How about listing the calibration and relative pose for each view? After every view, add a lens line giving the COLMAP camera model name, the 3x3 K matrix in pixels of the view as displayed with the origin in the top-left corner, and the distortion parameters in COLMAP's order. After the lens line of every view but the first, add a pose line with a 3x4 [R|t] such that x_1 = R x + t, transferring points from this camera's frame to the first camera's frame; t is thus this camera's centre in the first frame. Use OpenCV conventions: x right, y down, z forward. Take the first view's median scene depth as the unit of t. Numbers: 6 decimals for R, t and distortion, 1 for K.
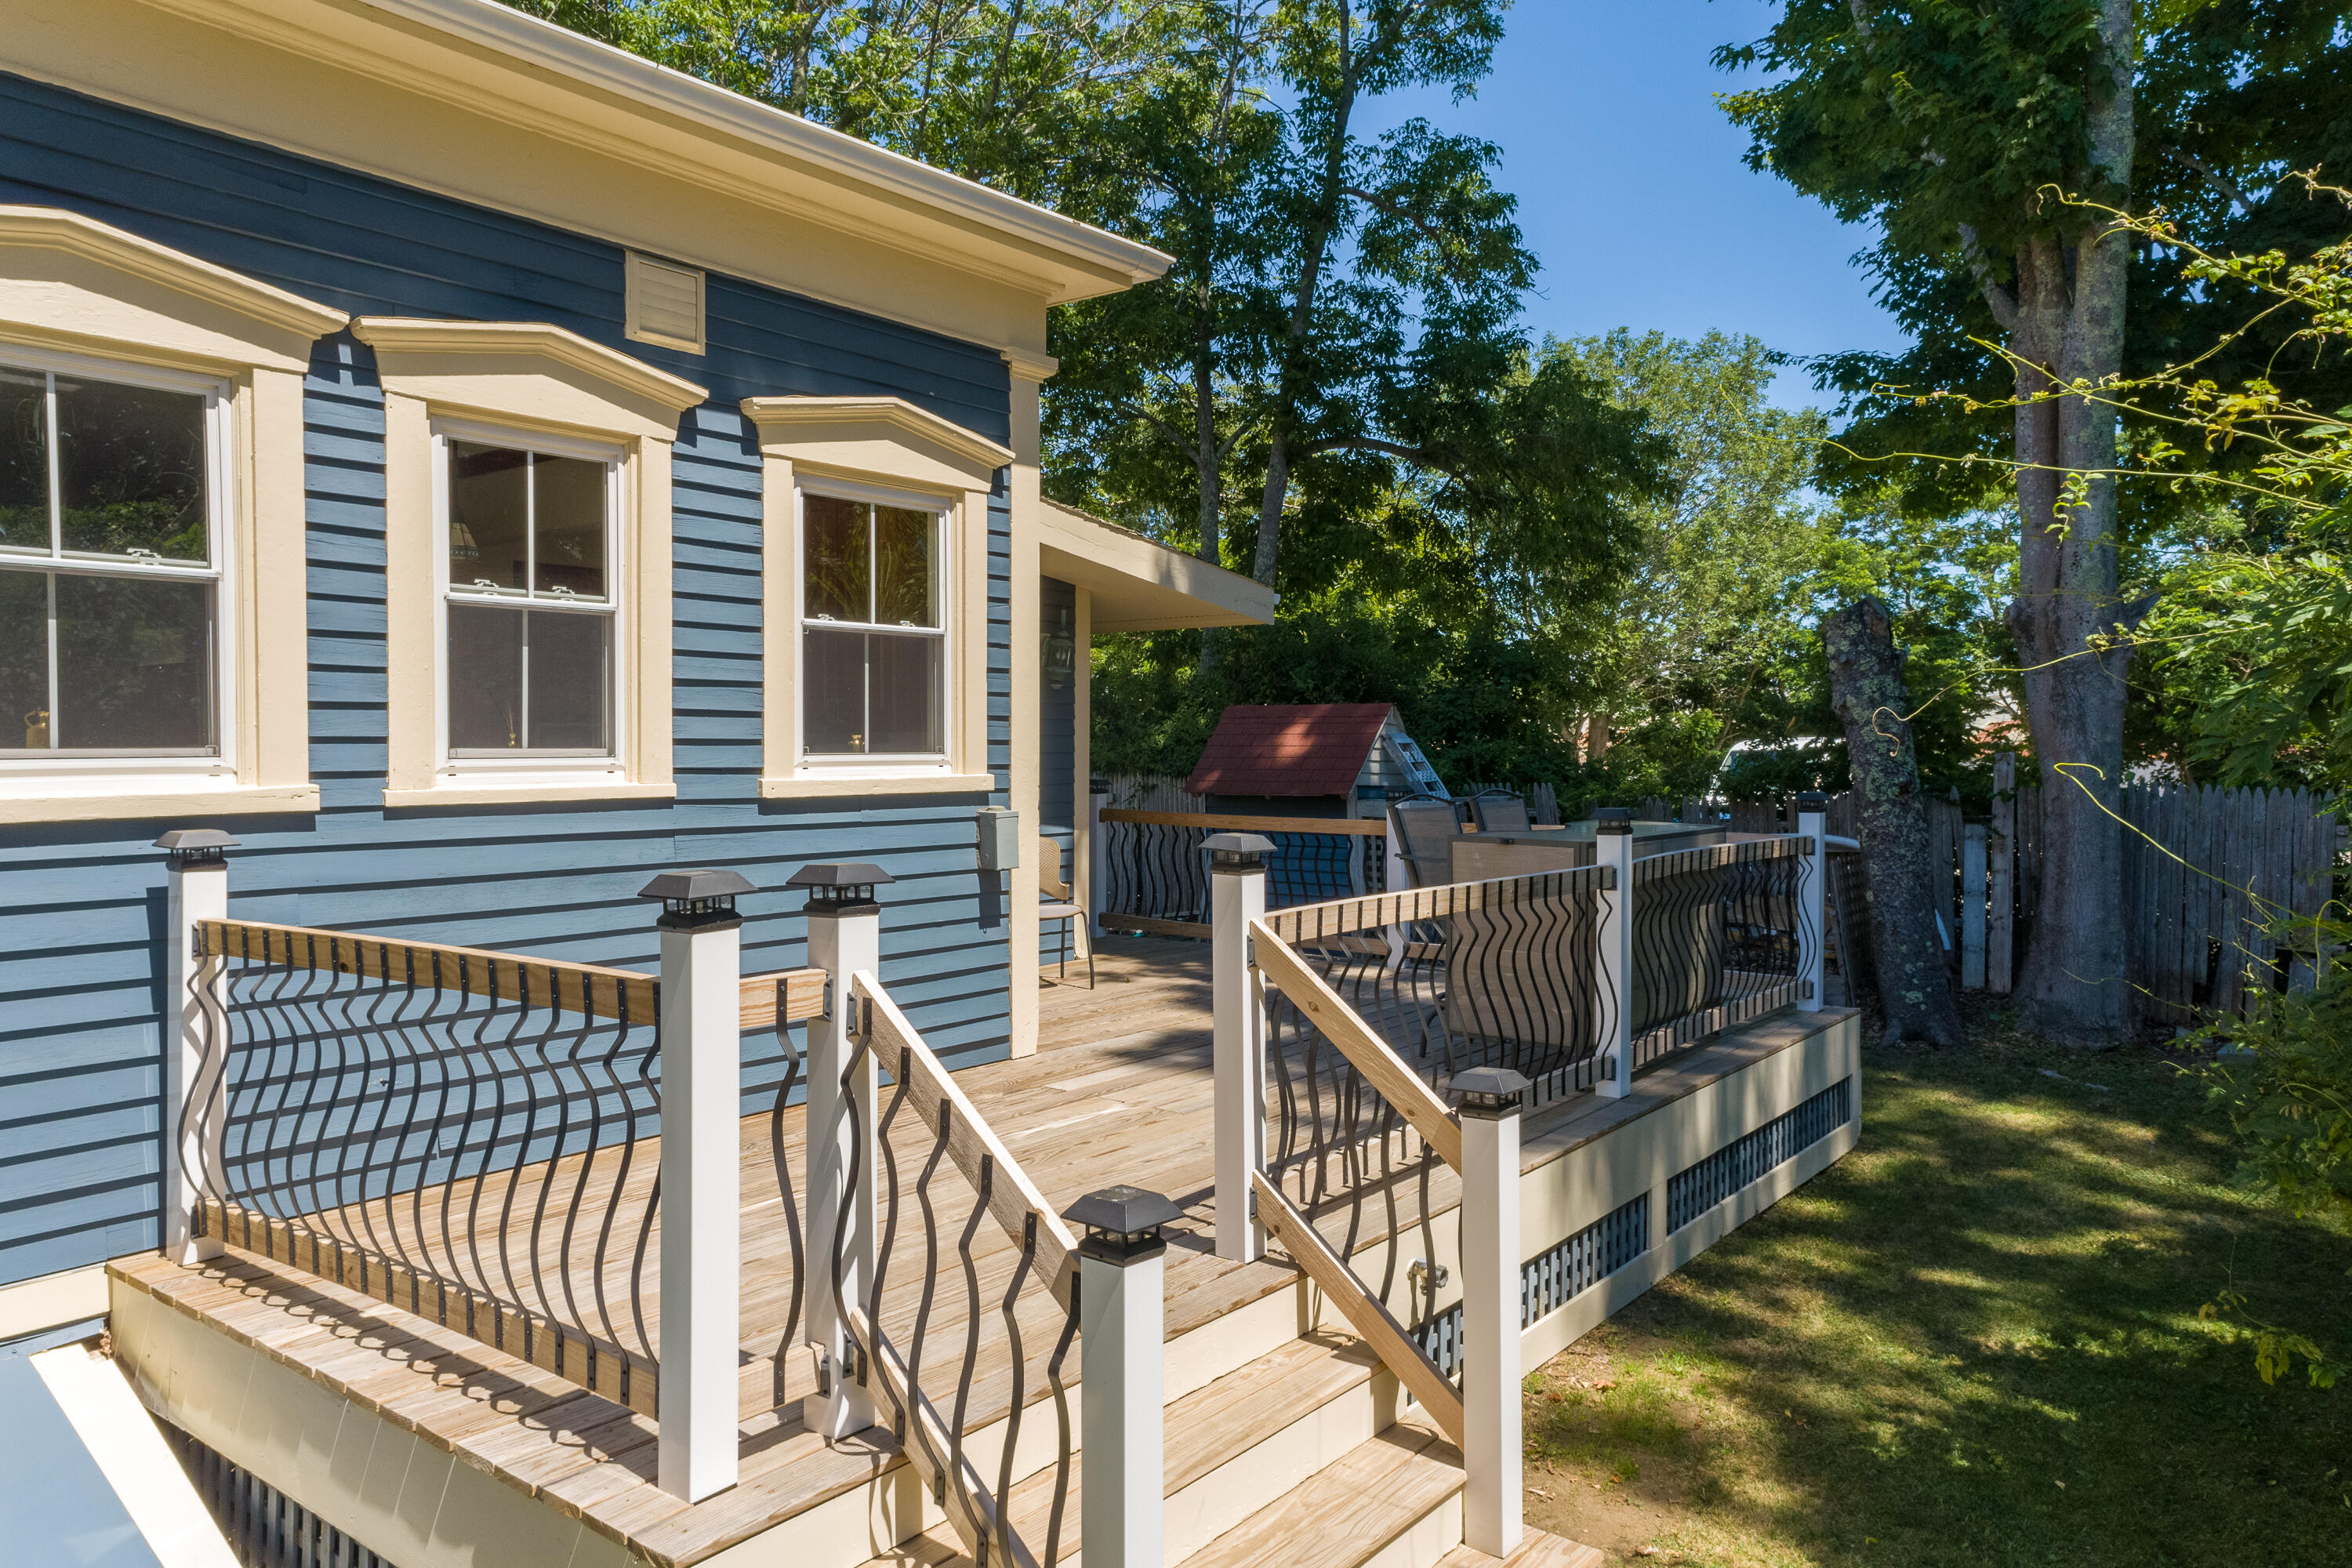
lens RADIAL K [[1640.0, 0, 1131.8], [0, 1640.0, 774.5], [0, 0, 1]] dist [0.050017, 0.001701]
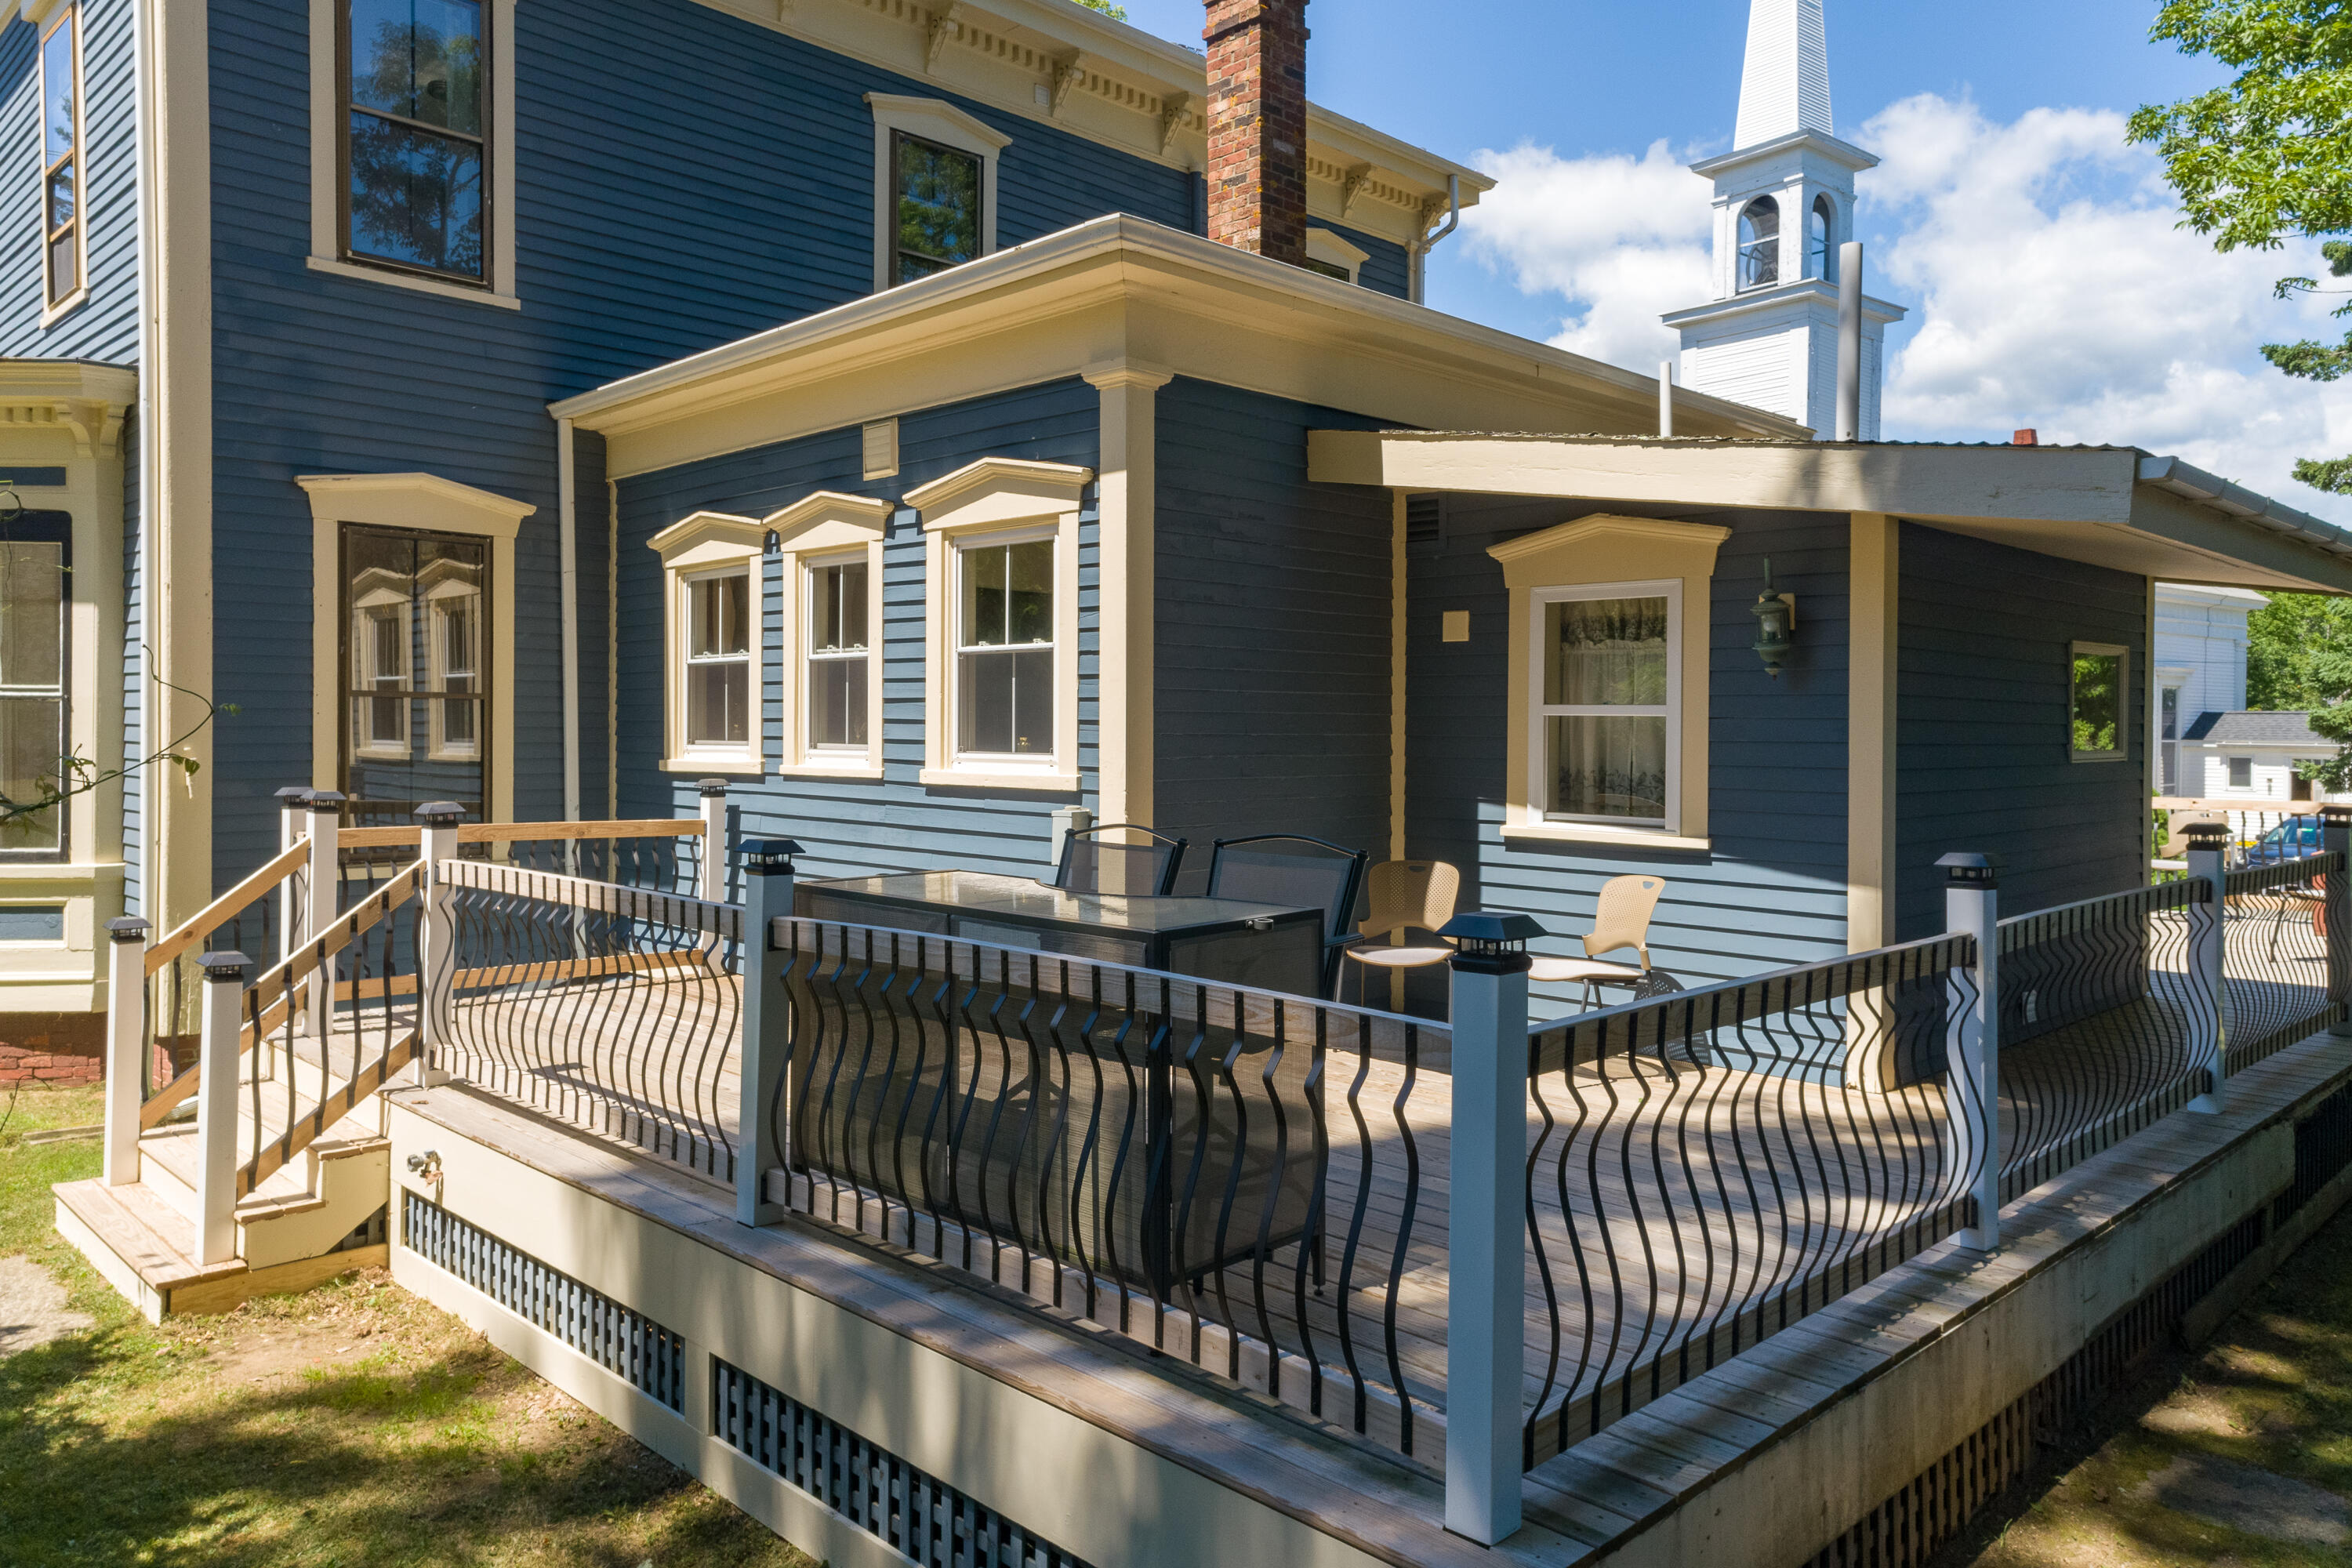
lens RADIAL K [[1640.0, 0, 1131.8], [0, 1640.0, 774.5], [0, 0, 1]] dist [0.050017, 0.001701]
pose [[-0.126086, 0.018177, -0.991853, 1.159297], [-0.036855, 0.999056, 0.022995, -0.032010], [0.991335, 0.039454, -0.125297, 1.404549]]
